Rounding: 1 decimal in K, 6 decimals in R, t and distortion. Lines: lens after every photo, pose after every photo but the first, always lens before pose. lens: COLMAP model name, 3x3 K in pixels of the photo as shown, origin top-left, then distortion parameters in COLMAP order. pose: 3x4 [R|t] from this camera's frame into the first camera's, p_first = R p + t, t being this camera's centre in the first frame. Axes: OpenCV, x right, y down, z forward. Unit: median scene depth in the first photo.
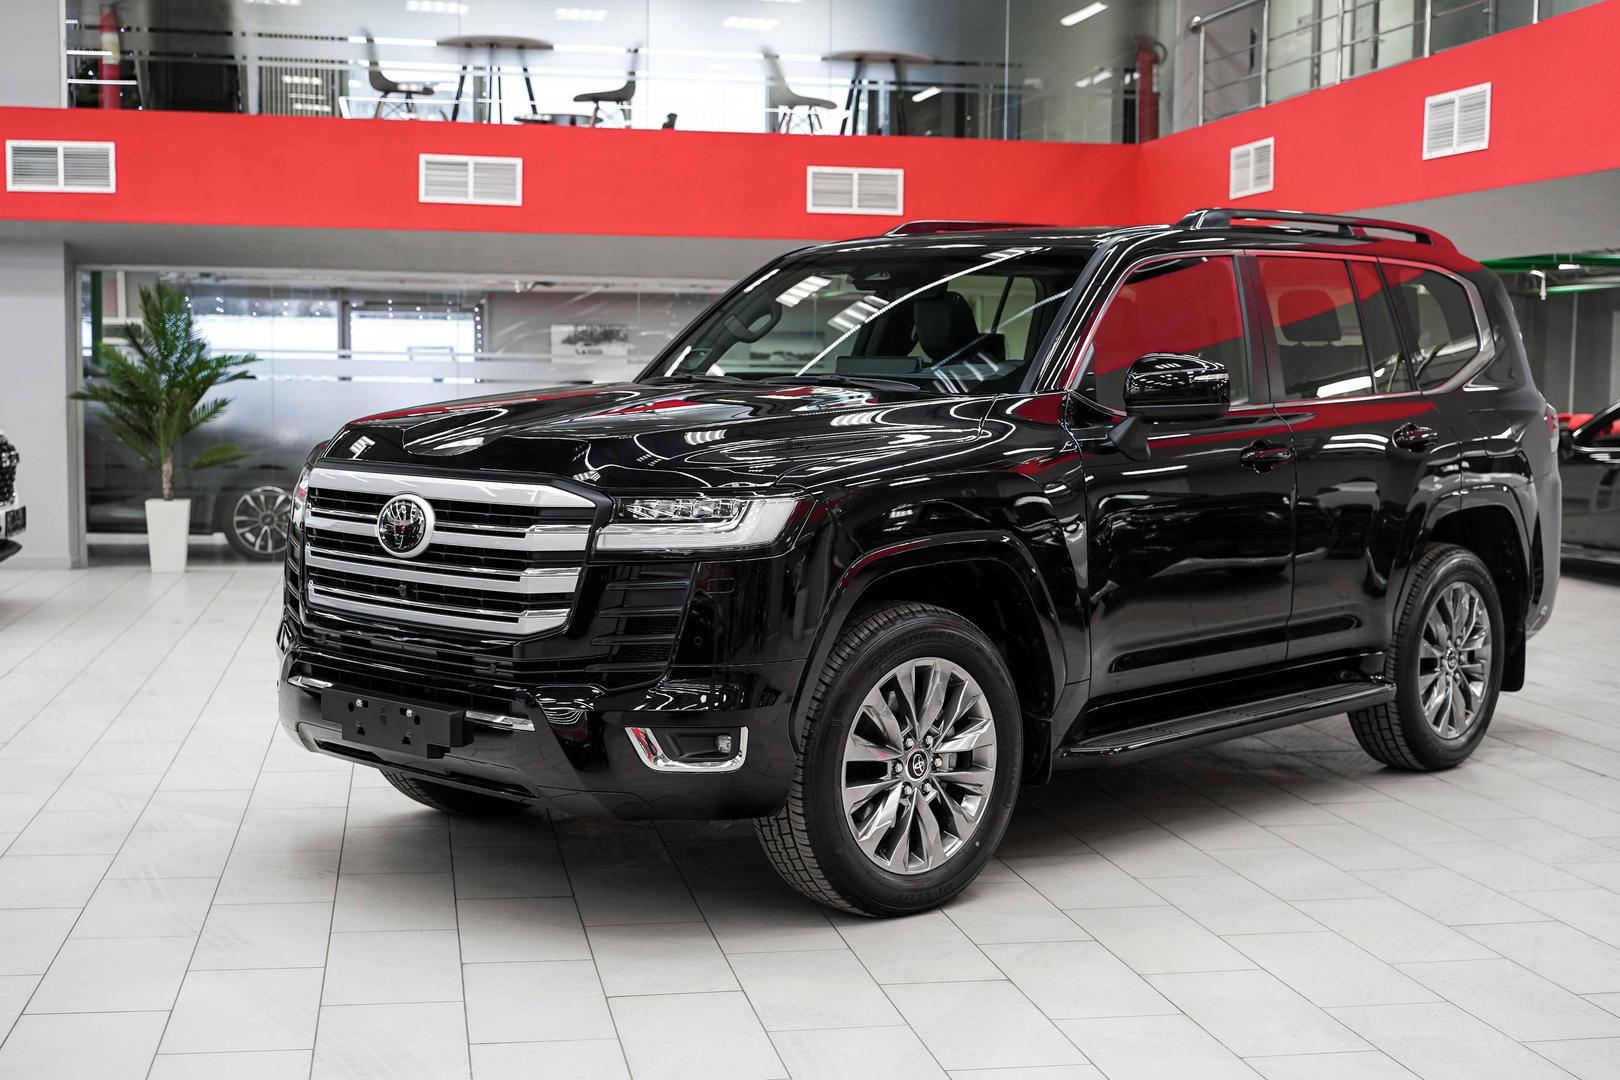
lens RADIAL K [[2104.6, 0, 810.0], [0, 2104.6, 540.0], [0, 0, 1]] dist [0.011328, 0.009053]
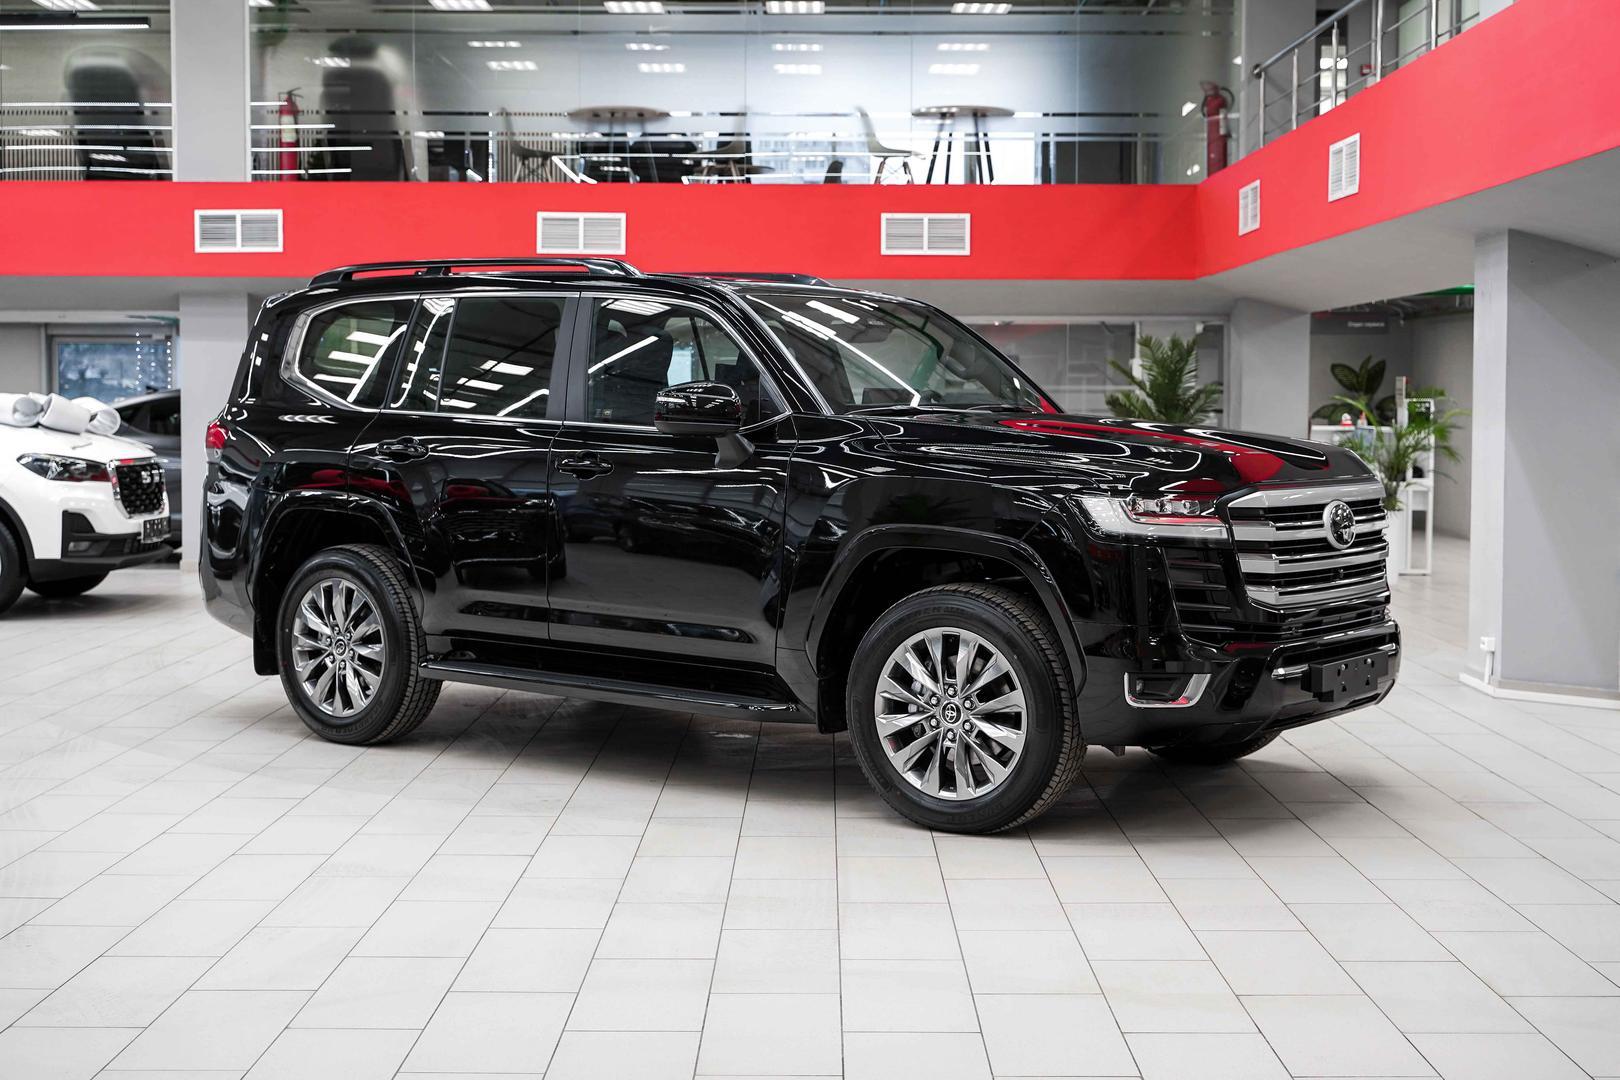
lens RADIAL K [[2104.6, 0, 810.0], [0, 2104.6, 540.0], [0, 0, 1]] dist [0.011328, 0.009053]
pose [[0.982003, 0.004371, -0.188813, 0.353396], [-0.006694, 0.999910, -0.011667, 0.015985], [0.188745, 0.012720, 0.981944, -0.192788]]
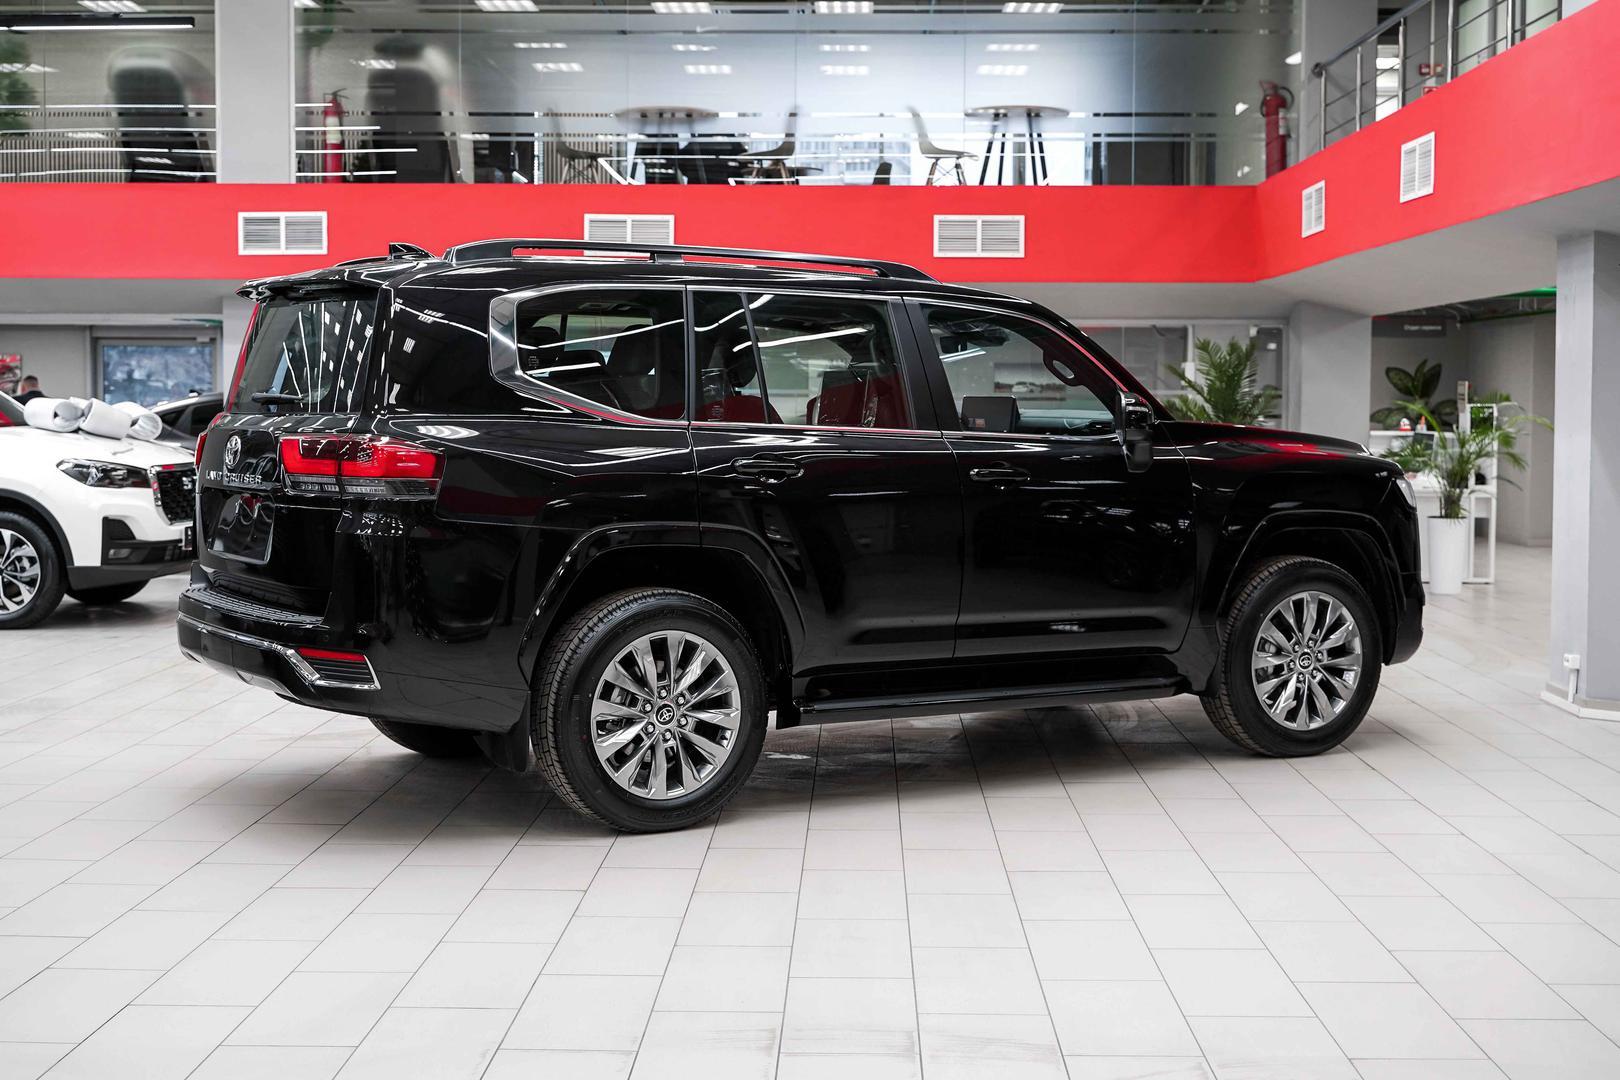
lens RADIAL K [[2098.7, 0, 813.1], [0, 2098.7, 522.1], [0, 0, 1]] dist [0.013360, -0.008097]
pose [[0.978487, 0.004788, -0.206252, 0.333665], [-0.009220, 0.999747, -0.020531, 0.008748], [0.206102, 0.021991, 0.978283, -0.147936]]
